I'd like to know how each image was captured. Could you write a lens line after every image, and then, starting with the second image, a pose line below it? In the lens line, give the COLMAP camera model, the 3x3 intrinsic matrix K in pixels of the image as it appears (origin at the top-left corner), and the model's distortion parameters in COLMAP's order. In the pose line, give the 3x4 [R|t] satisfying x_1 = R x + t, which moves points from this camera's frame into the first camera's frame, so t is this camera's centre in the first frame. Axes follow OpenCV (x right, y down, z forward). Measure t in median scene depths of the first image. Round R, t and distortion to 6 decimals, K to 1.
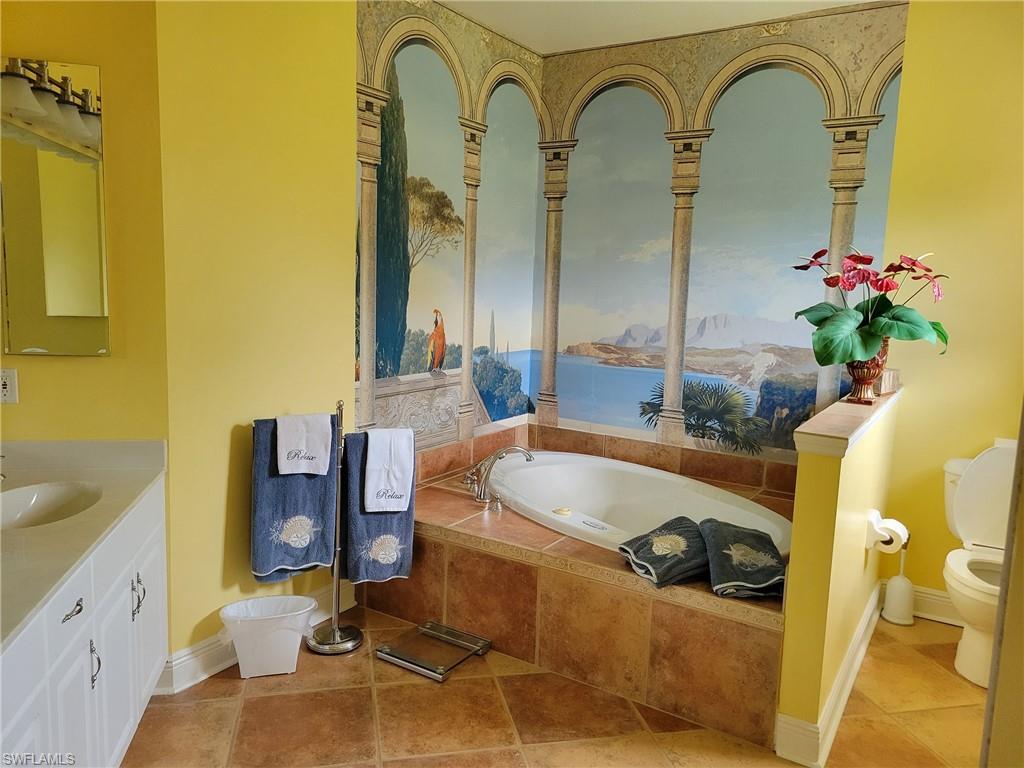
lens RADIAL K [[768.3, 0, 504.5], [0, 768.3, 379.8], [0, 0, 1]] dist [0.049944, -0.031957]
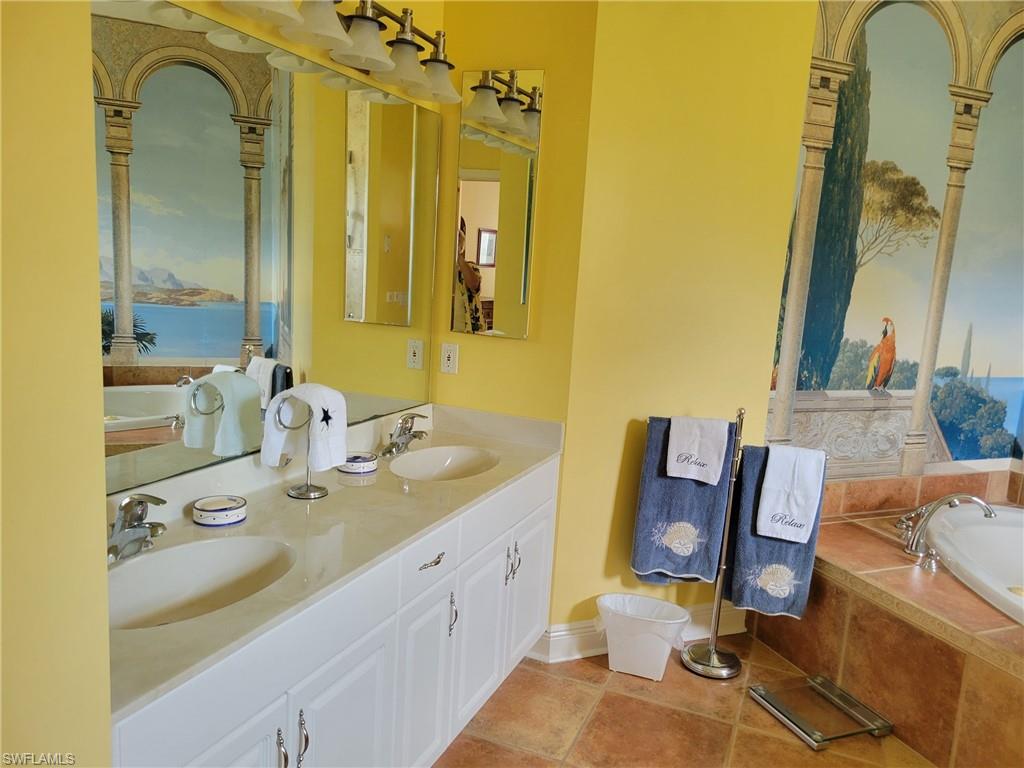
lens RADIAL K [[768.3, 0, 516.2], [0, 768.3, 387.8], [0, 0, 1]] dist [0.049944, -0.031957]
pose [[0.825348, 0.113777, -0.553042, 0.066851], [-0.111011, 0.993068, 0.038632, -0.003026], [0.553604, 0.029509, 0.832257, 0.079114]]
